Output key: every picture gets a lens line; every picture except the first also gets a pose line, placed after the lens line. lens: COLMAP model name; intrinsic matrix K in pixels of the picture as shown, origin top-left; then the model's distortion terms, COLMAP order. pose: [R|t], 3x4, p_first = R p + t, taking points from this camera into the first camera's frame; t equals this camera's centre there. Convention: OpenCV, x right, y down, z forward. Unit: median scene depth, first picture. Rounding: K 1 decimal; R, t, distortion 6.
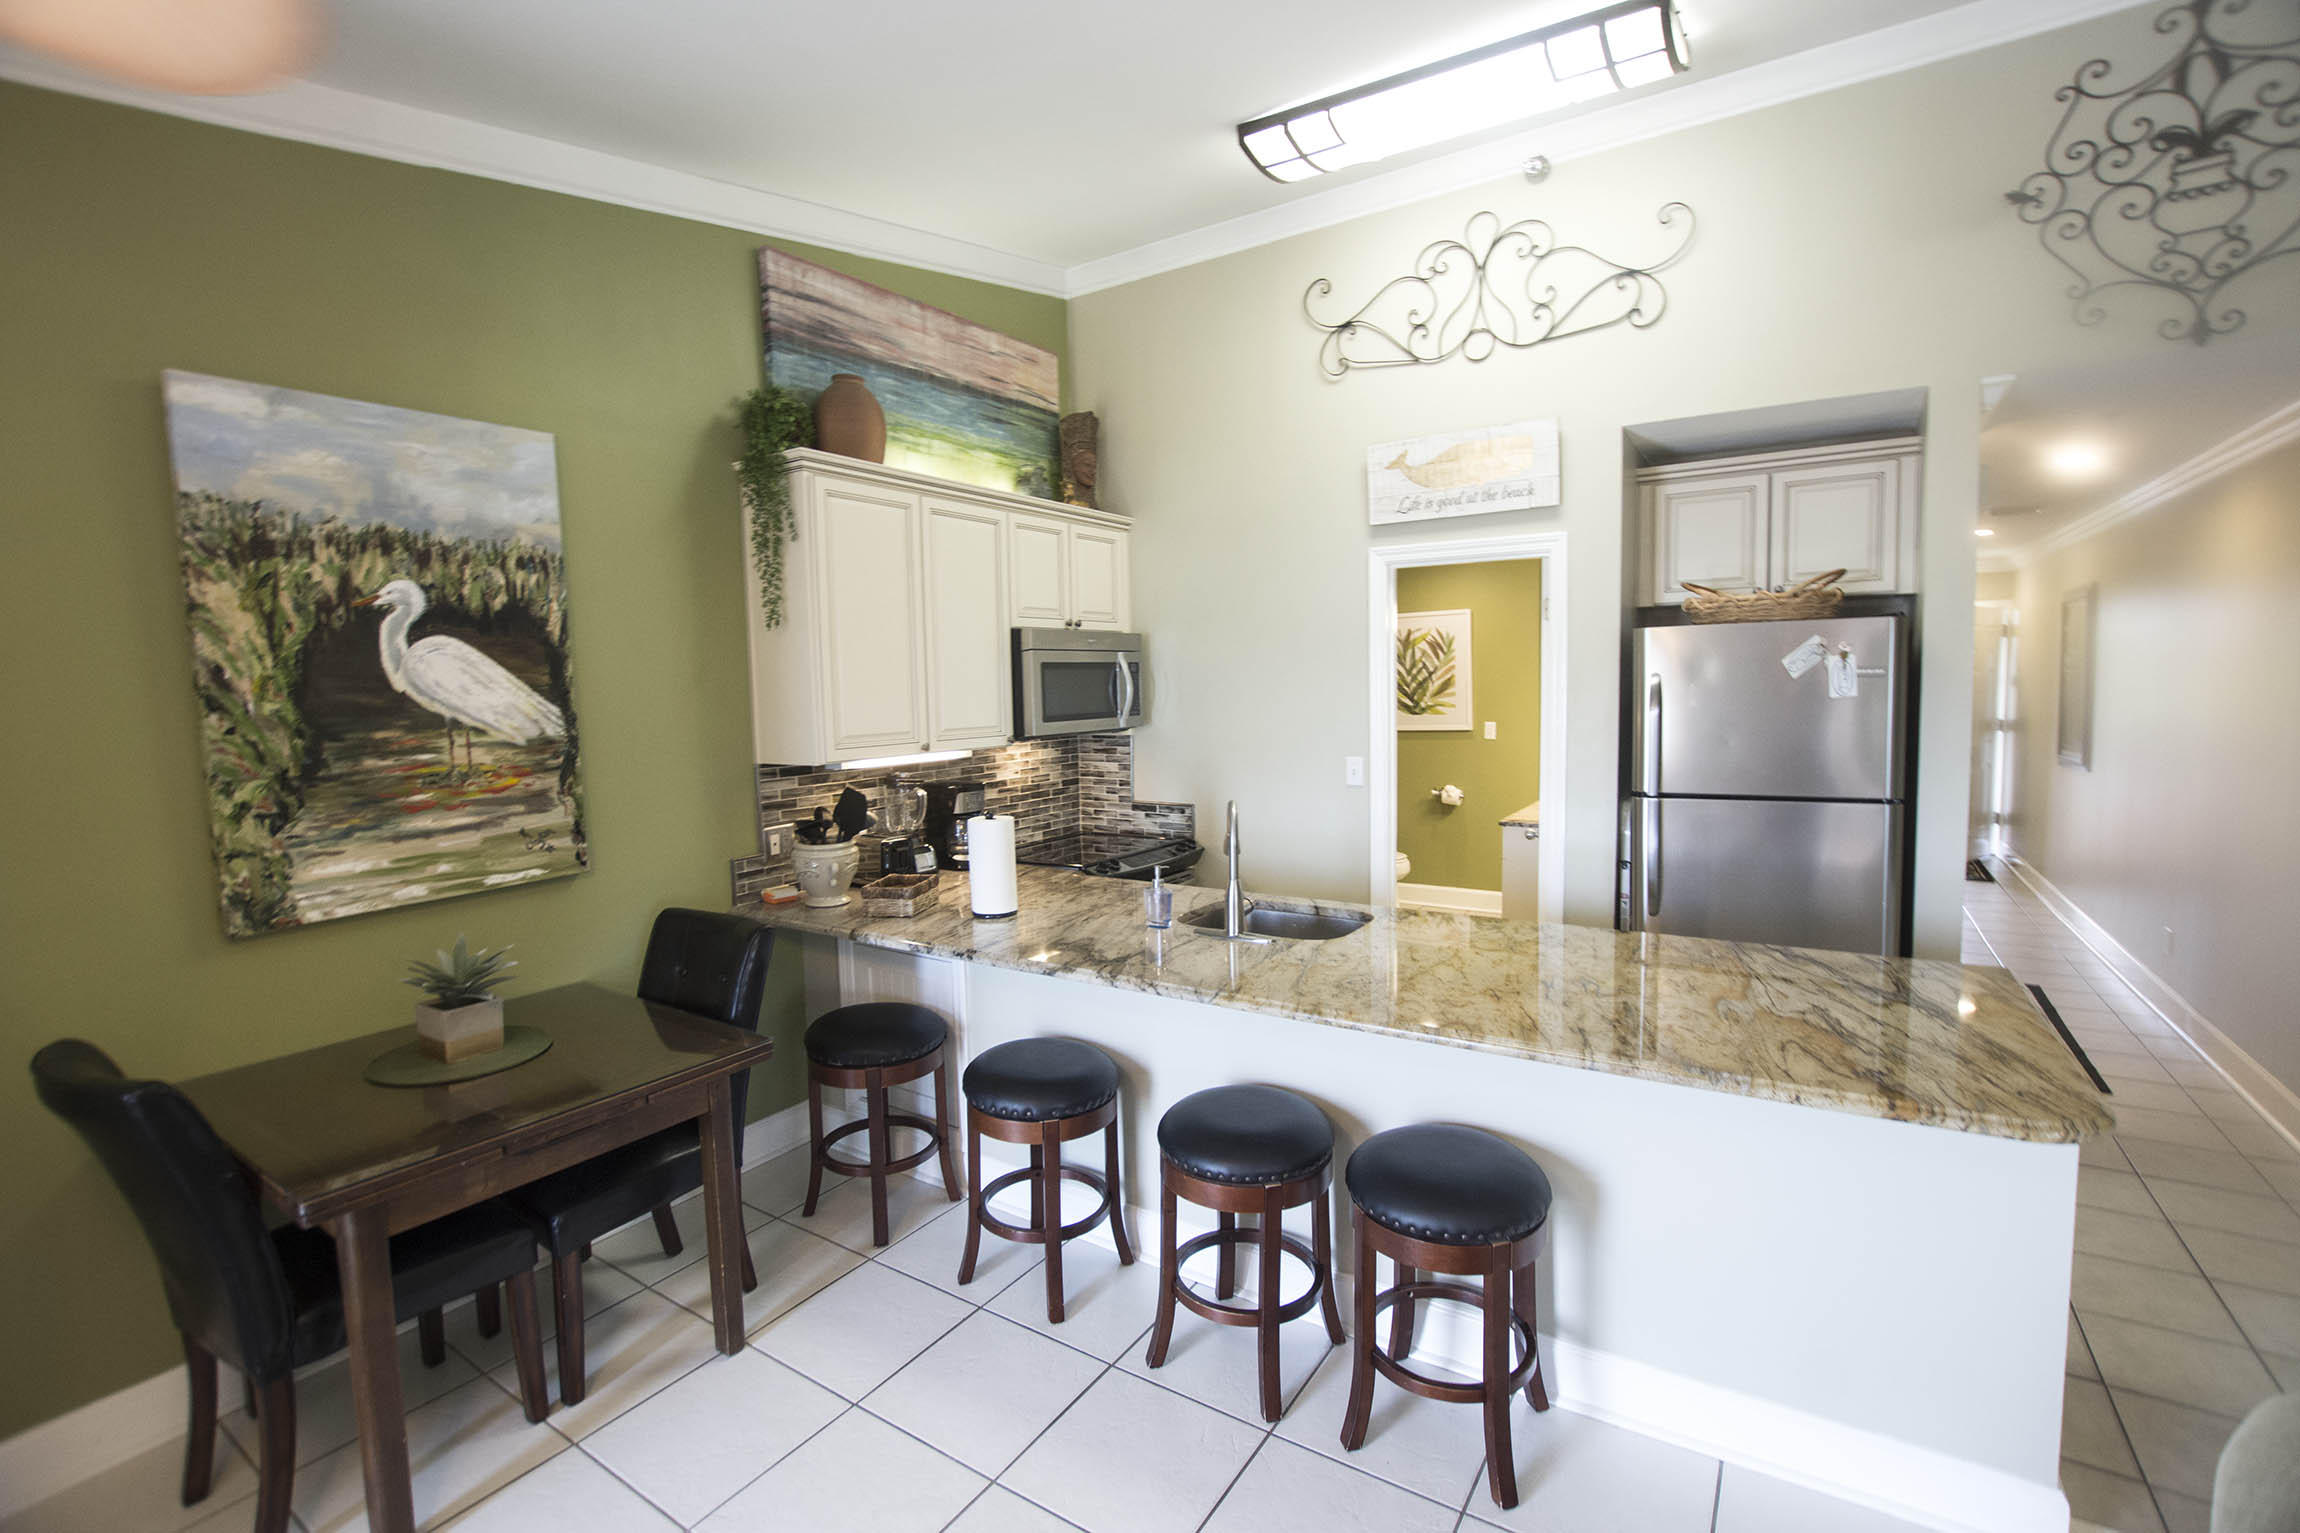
lens RADIAL K [[1012.0, 0, 1145.3], [0, 1012.0, 749.0], [0, 0, 1]] dist [-0.024867, 0.000320]
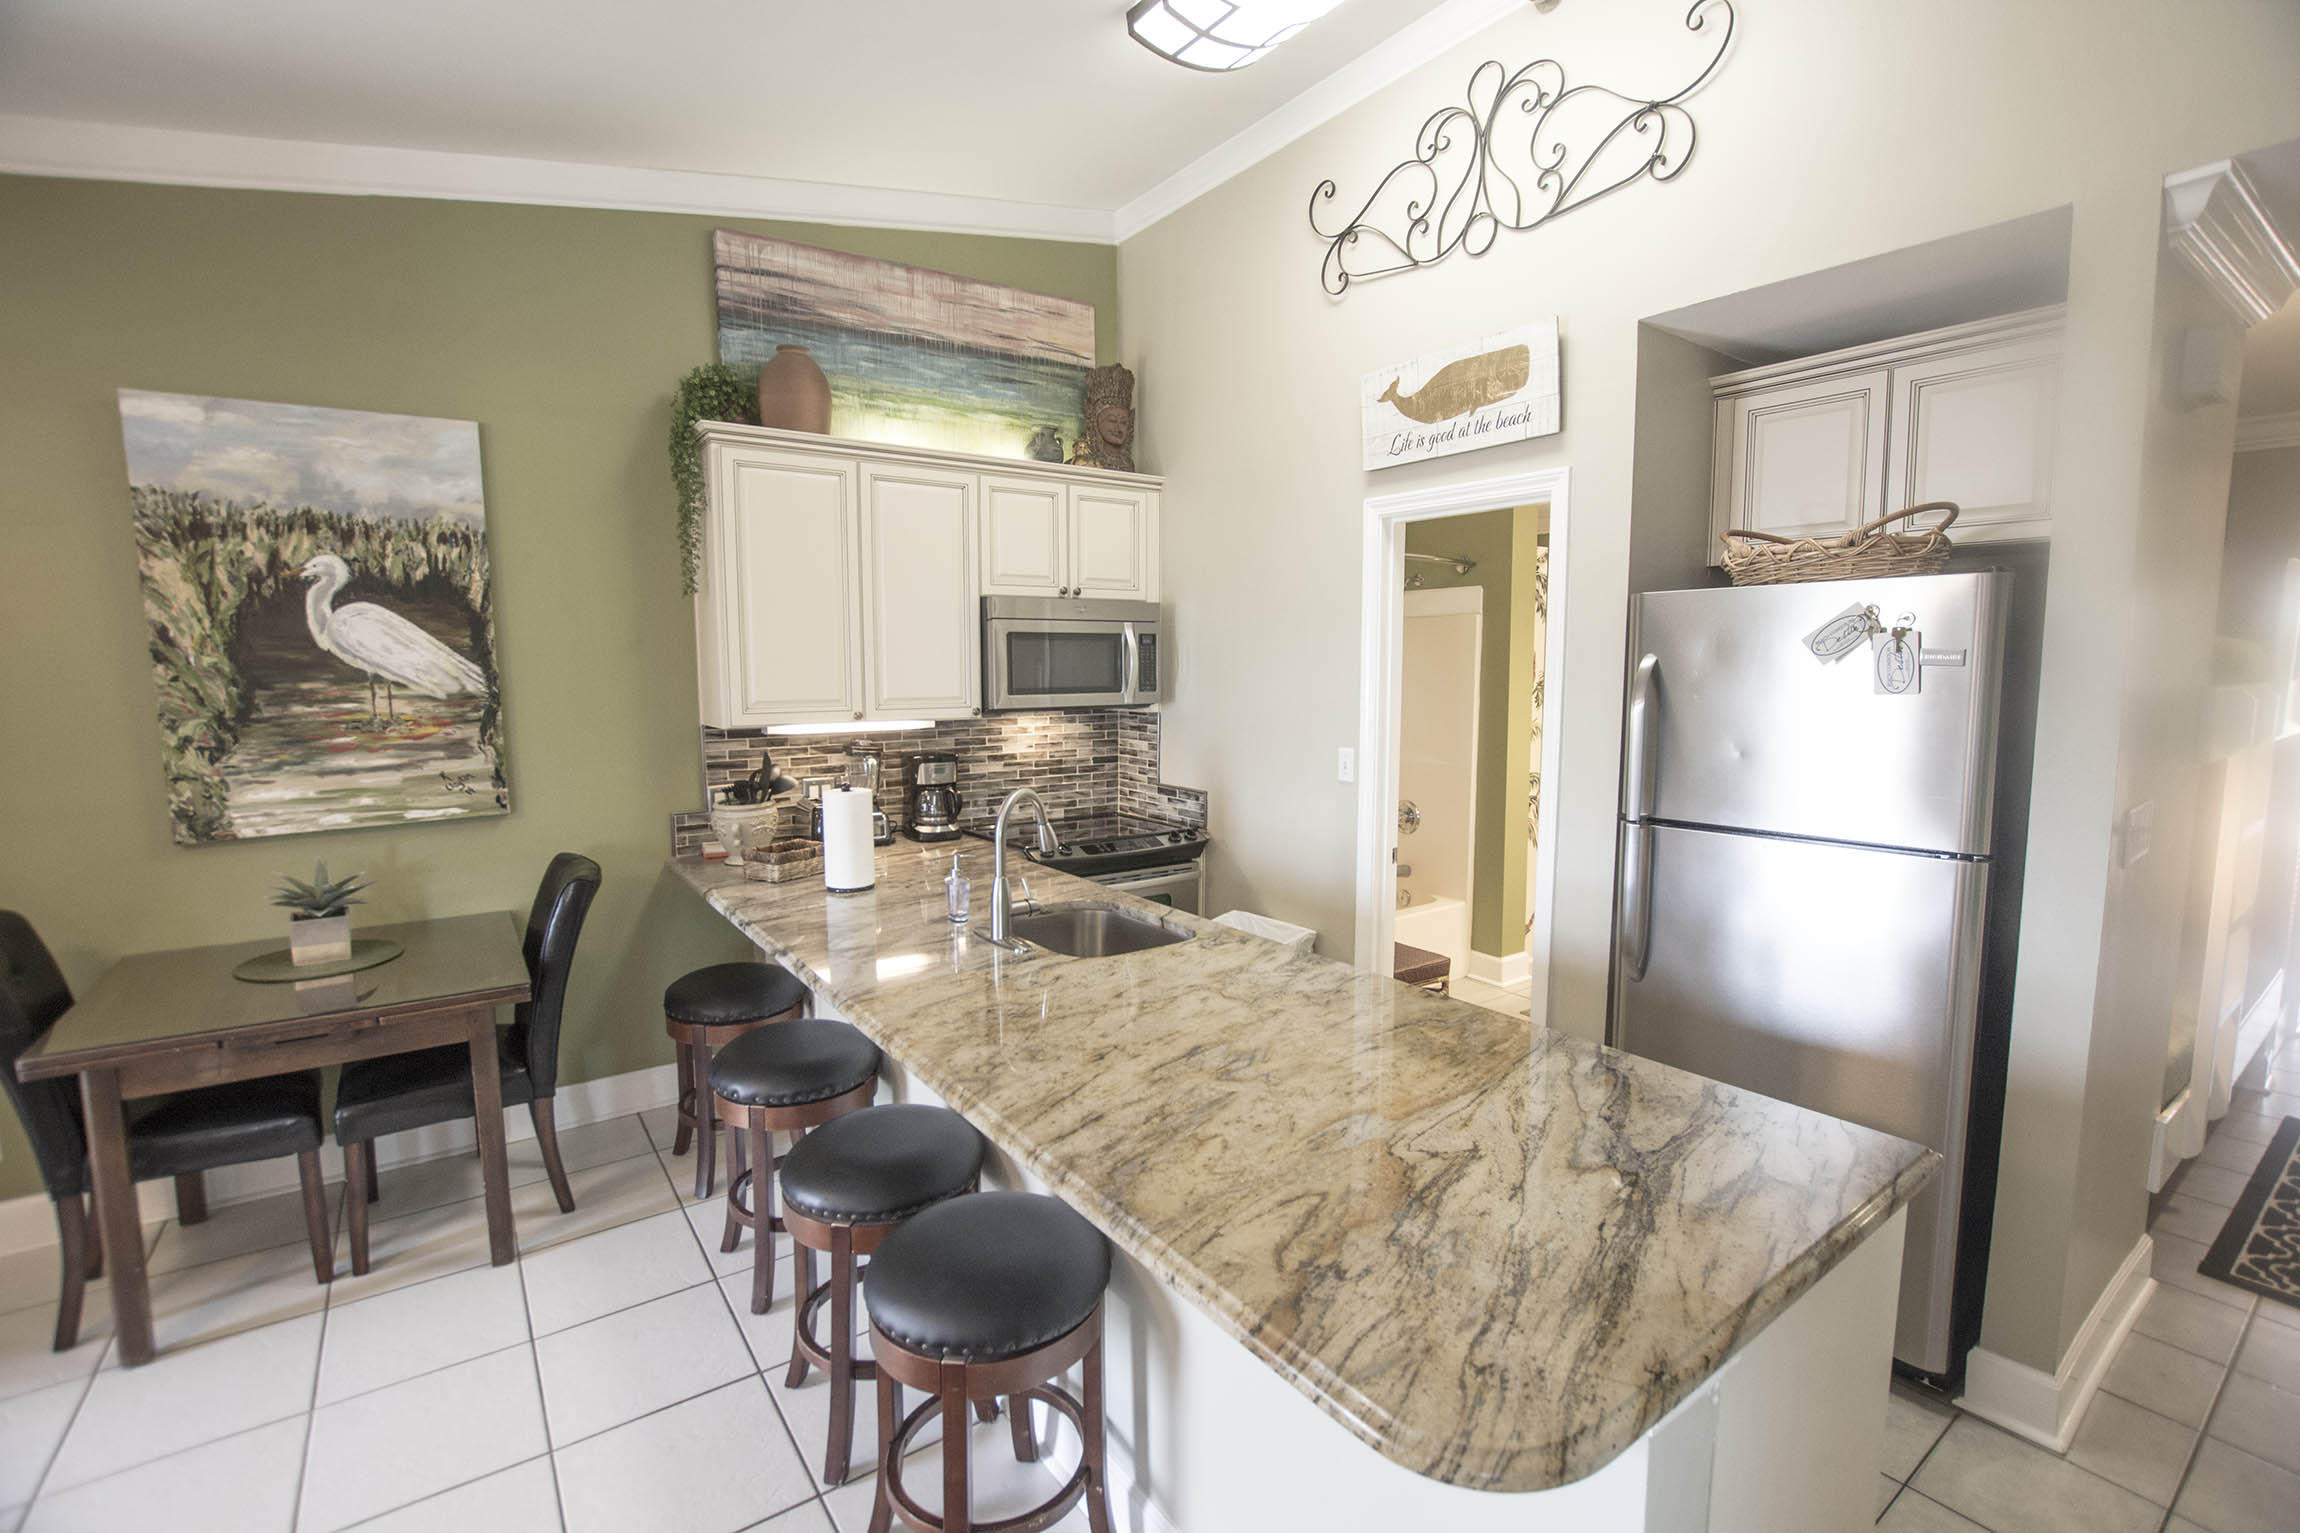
lens RADIAL K [[1012.0, 0, 1145.3], [0, 1012.0, 749.0], [0, 0, 1]] dist [-0.024867, 0.000320]
pose [[0.931876, 0.052227, -0.358997, 0.536509], [-0.042766, 0.998498, 0.034252, -0.020037], [0.360247, -0.016566, 0.932710, 0.226341]]
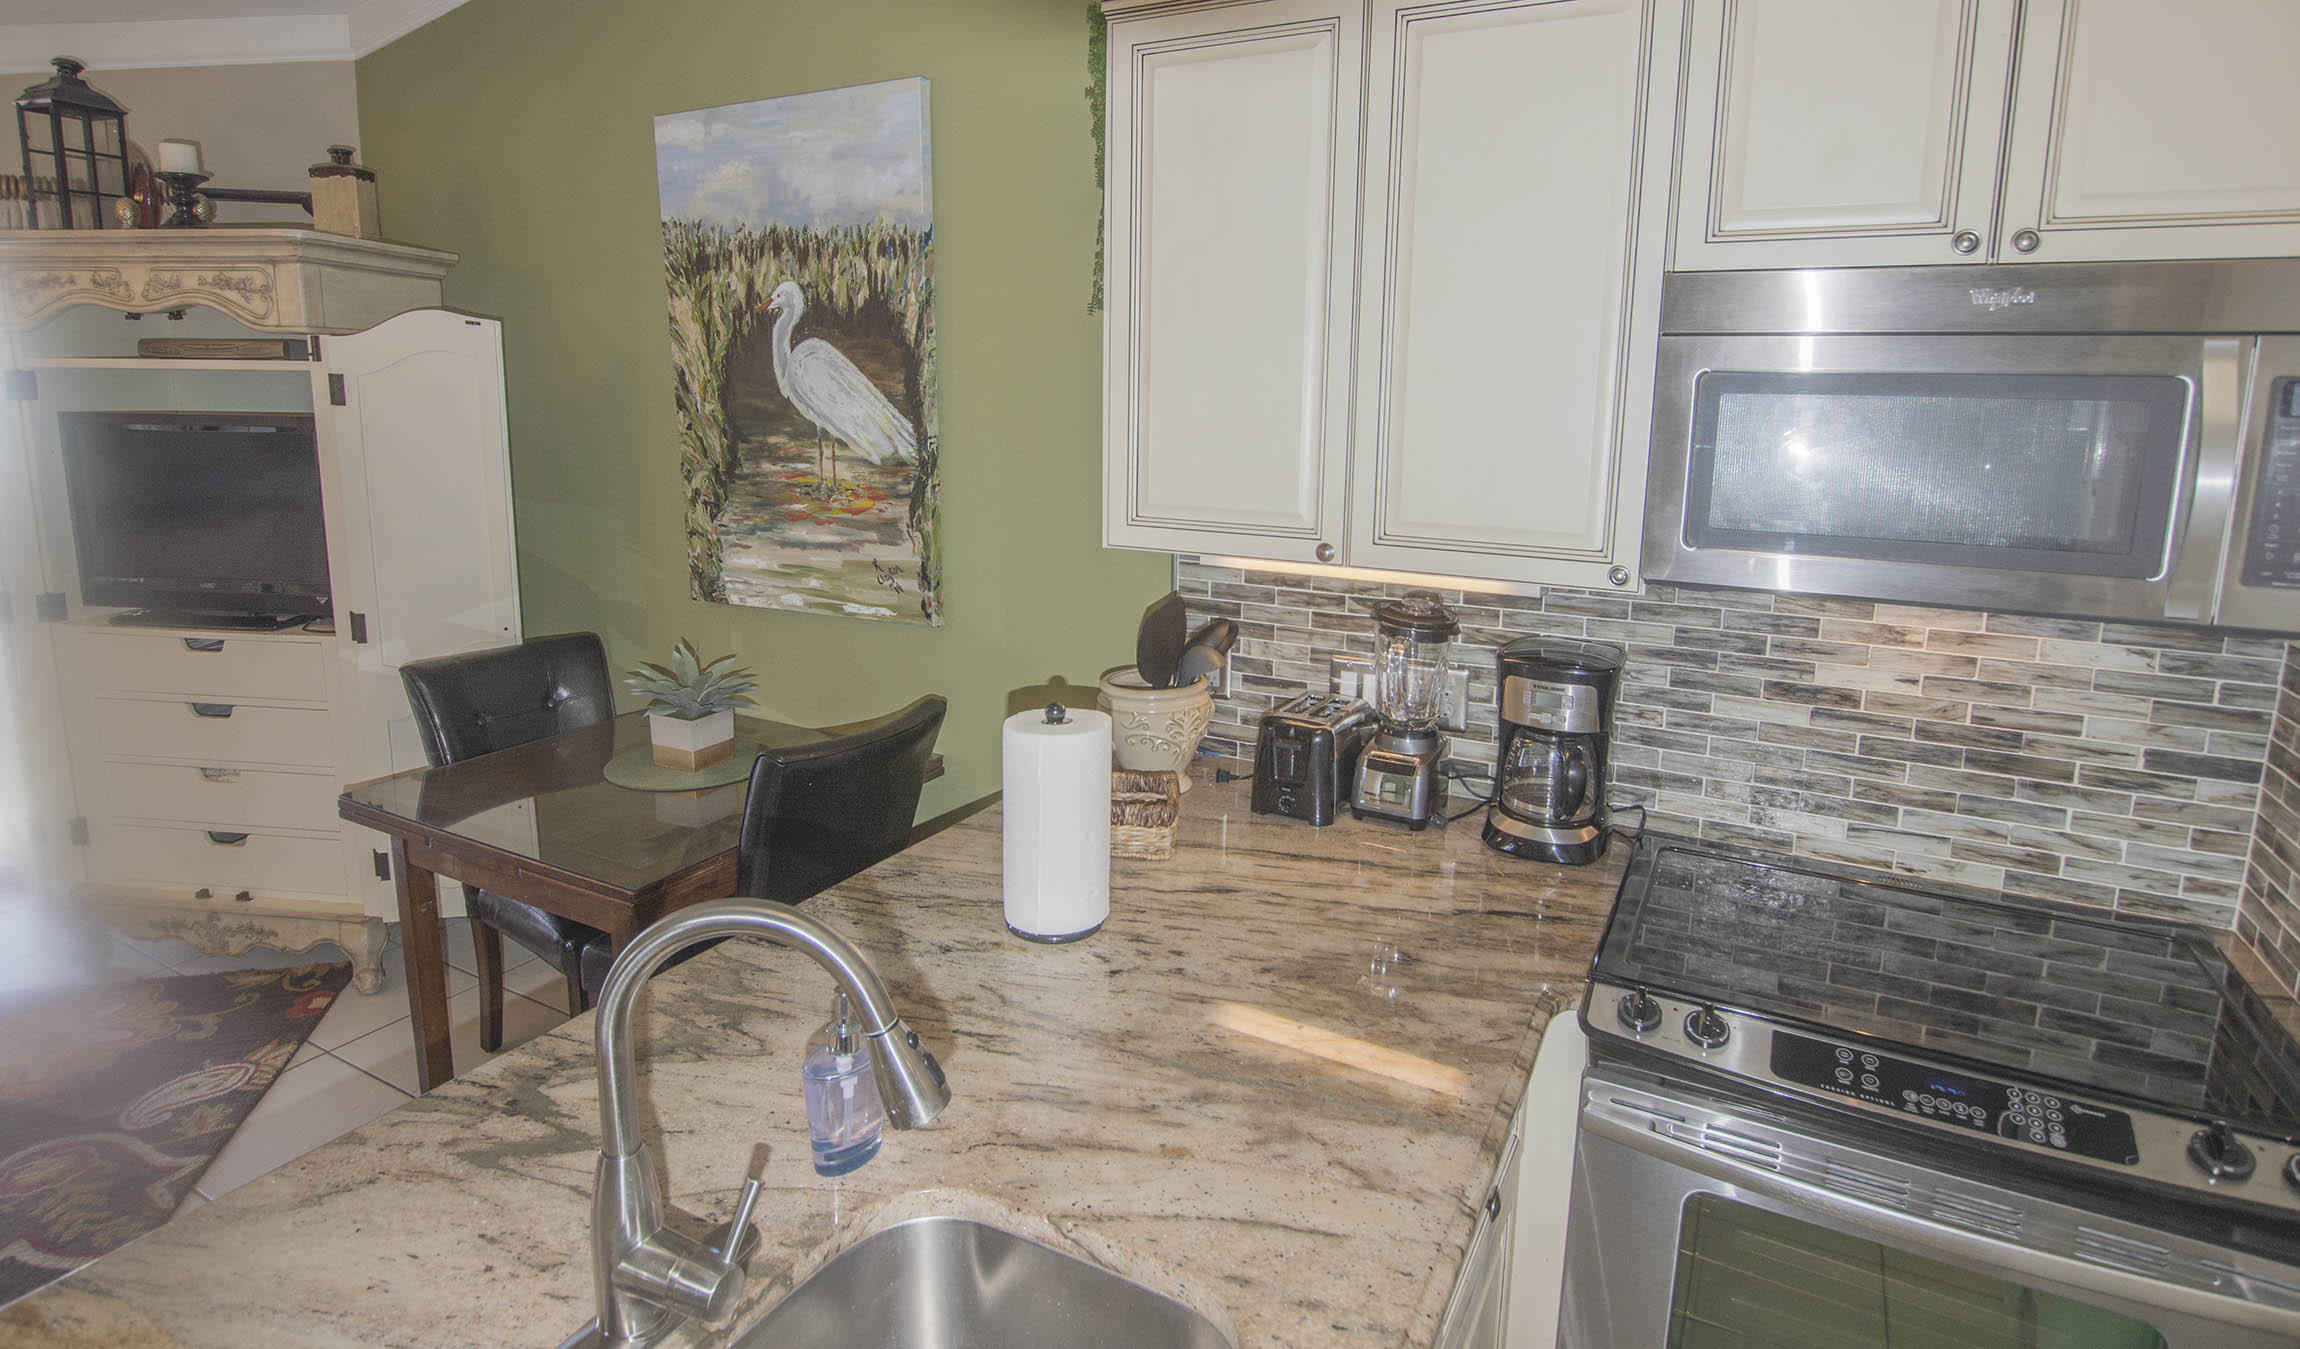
lens RADIAL K [[1168.8, 0, 1150.2], [0, 1168.8, 582.9], [0, 0, 1]] dist [-0.023127, 0.001761]
pose [[0.094565, 0.176749, -0.979703, 0.408633], [-0.087781, 0.981760, 0.168647, -0.094051], [0.991641, 0.070051, 0.108355, 1.134190]]
